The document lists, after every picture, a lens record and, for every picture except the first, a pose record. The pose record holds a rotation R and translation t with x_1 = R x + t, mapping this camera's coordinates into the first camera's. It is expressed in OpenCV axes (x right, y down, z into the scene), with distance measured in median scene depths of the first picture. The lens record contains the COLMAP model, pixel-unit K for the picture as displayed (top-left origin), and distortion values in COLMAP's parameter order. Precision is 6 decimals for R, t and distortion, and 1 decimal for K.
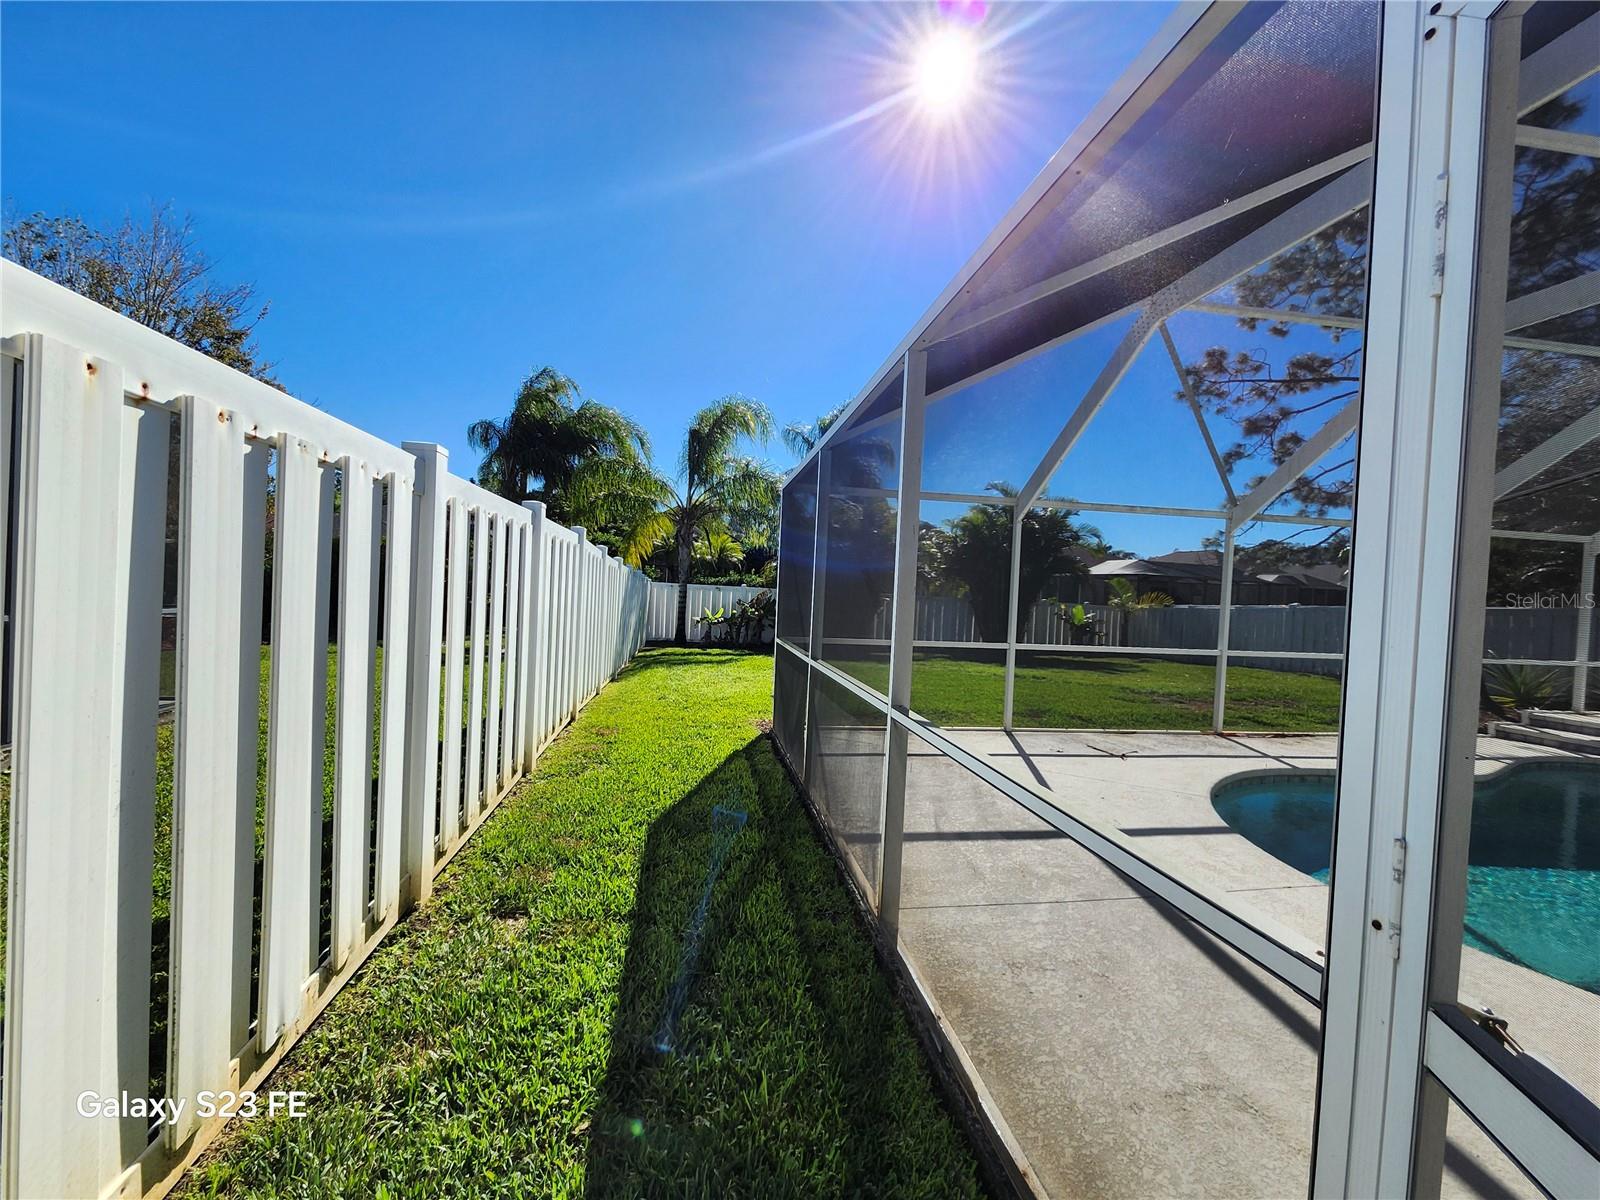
lens RADIAL K [[630.5, 0, 785.7], [0, 630.5, 598.6], [0, 0, 1]] dist [-0.001979, -0.001312]
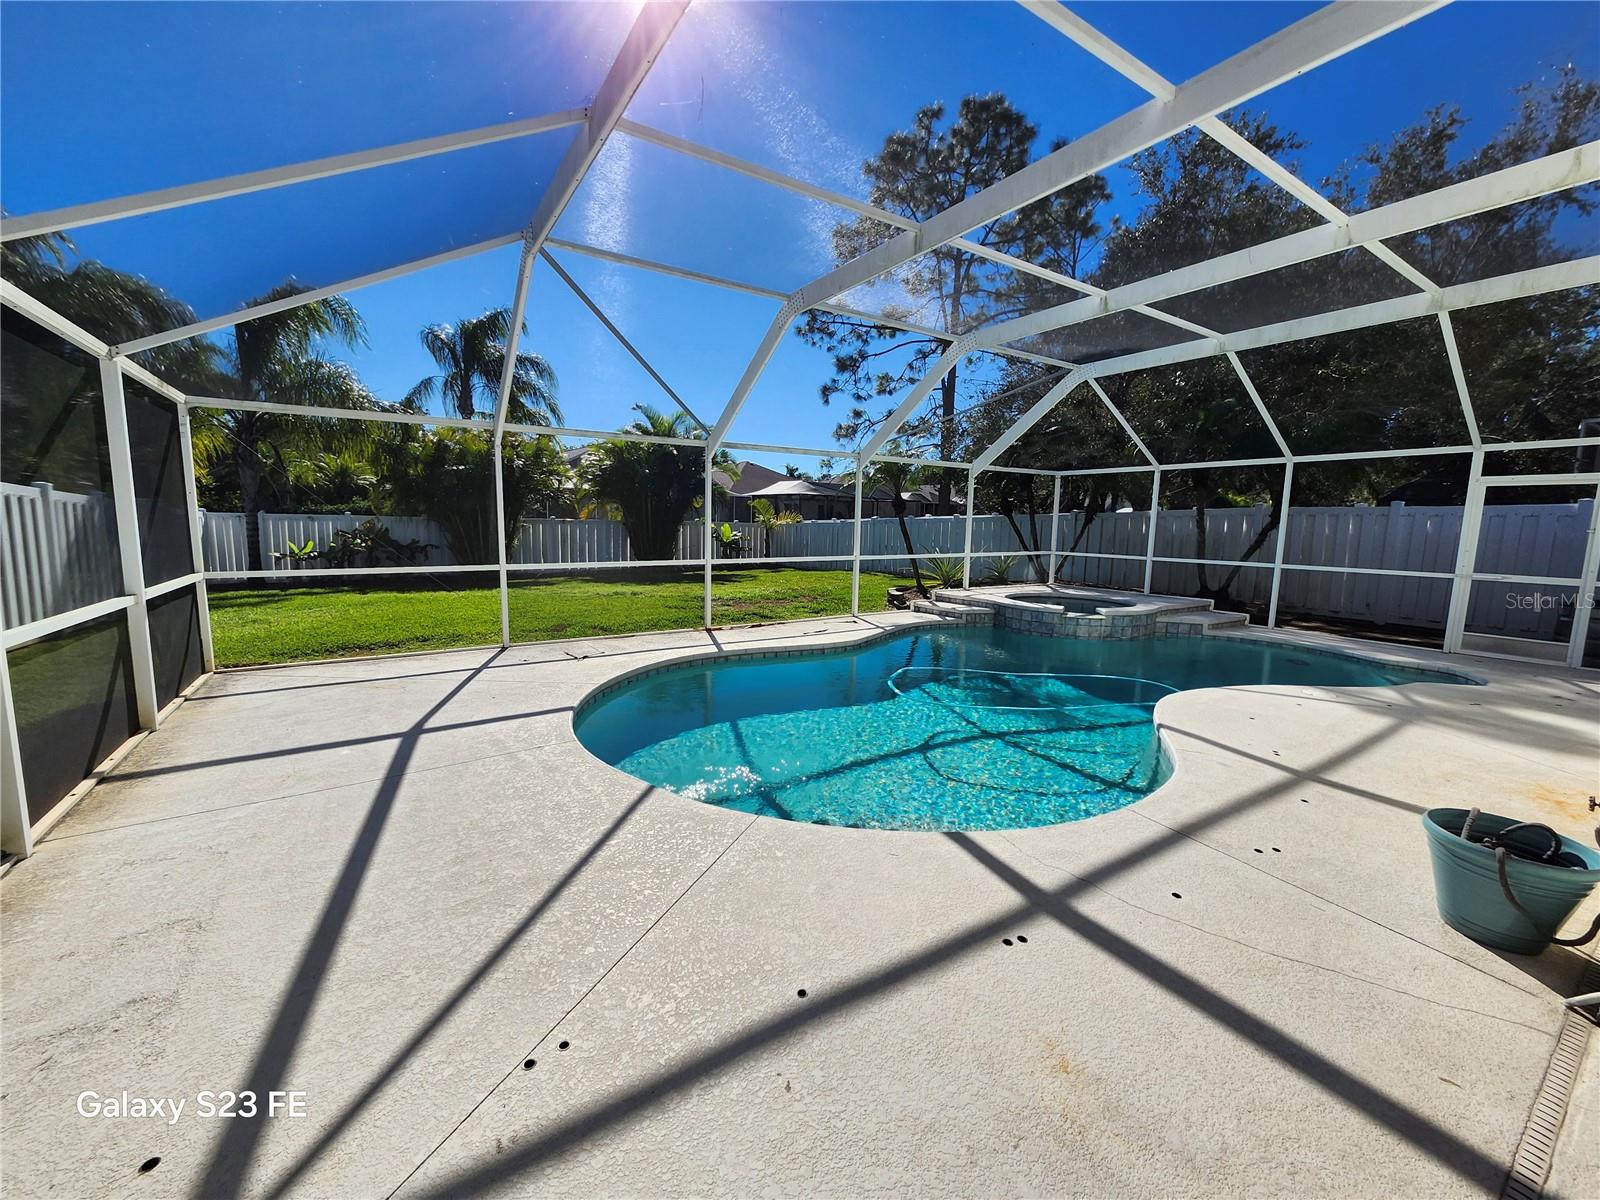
lens RADIAL K [[630.5, 0, 792.9], [0, 630.5, 598.5], [0, 0, 1]] dist [-0.001979, -0.001312]
pose [[0.905114, -0.082072, 0.417172, 0.121006], [0.030613, 0.991225, 0.128589, 0.002462], [-0.424065, -0.103617, 0.899685, -0.051936]]
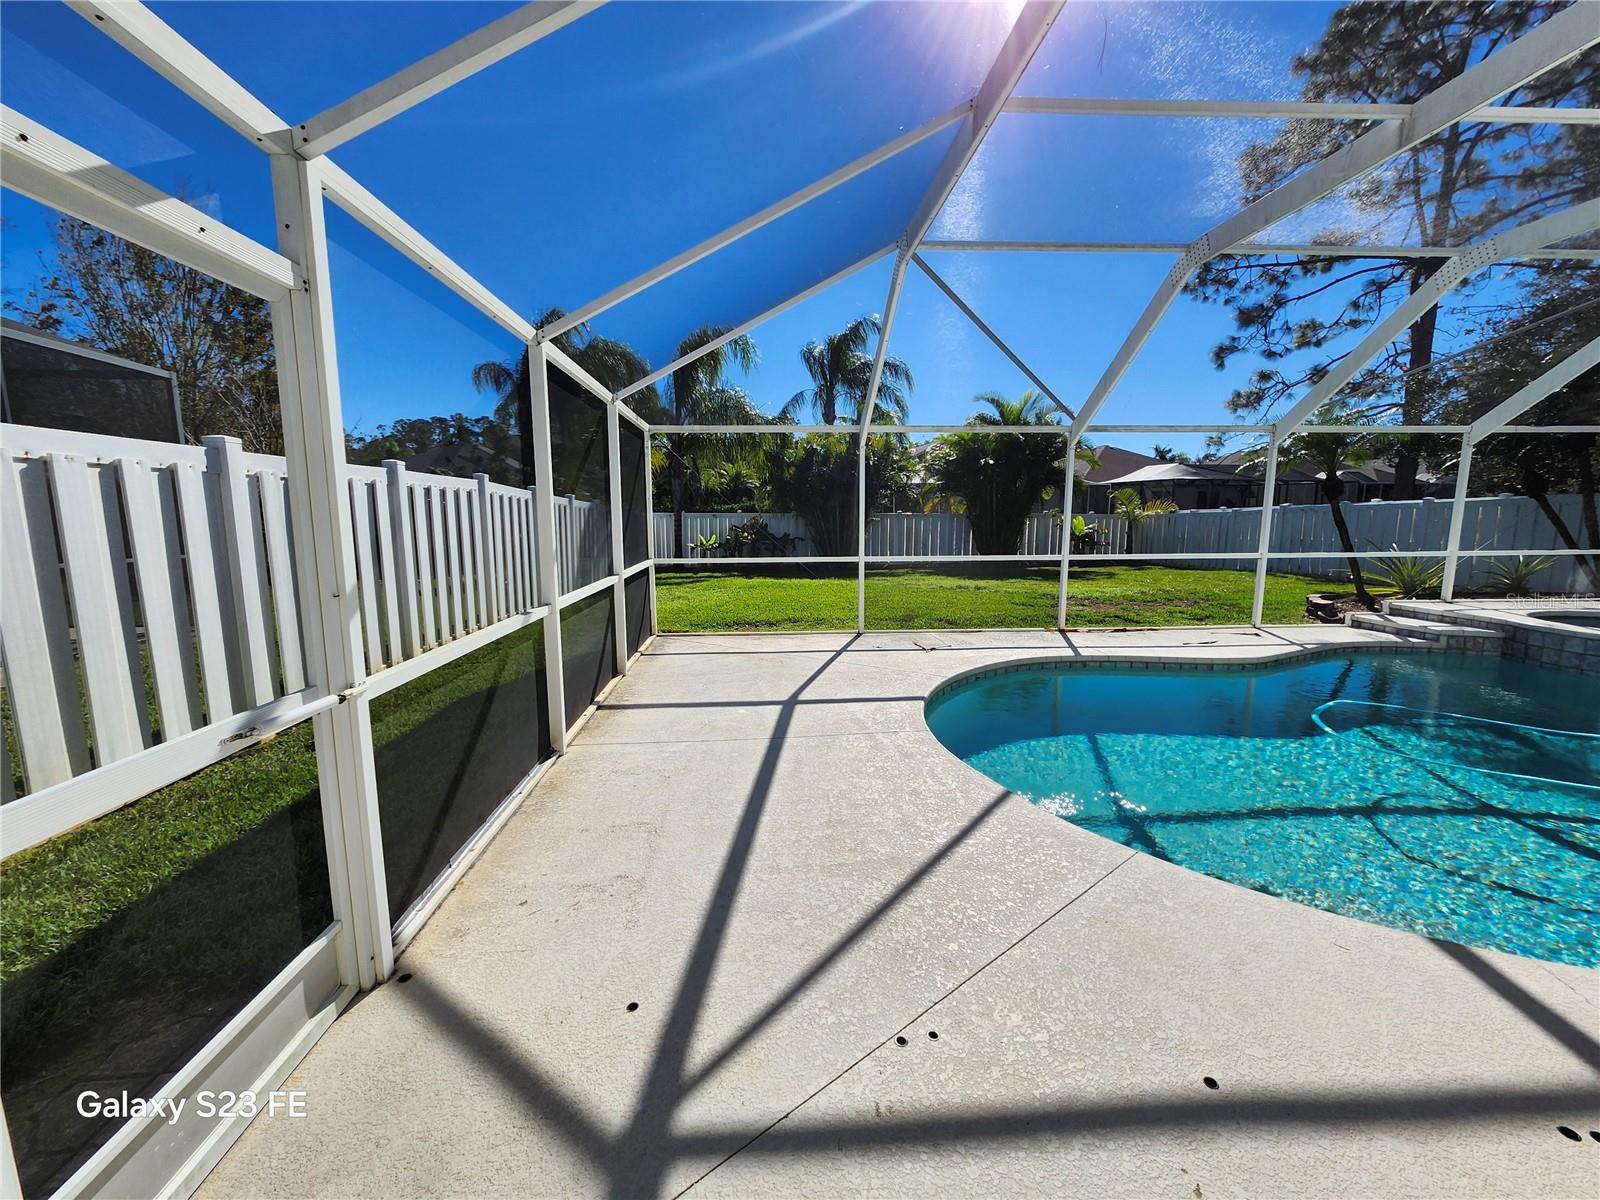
lens RADIAL K [[630.5, 0, 787.7], [0, 630.5, 595.3], [0, 0, 1]] dist [-0.001979, -0.001312]
pose [[0.994682, -0.036374, -0.096357, 0.113864], [0.047272, 0.992430, 0.113350, 0.001809], [0.091505, -0.117303, 0.988872, -0.048361]]
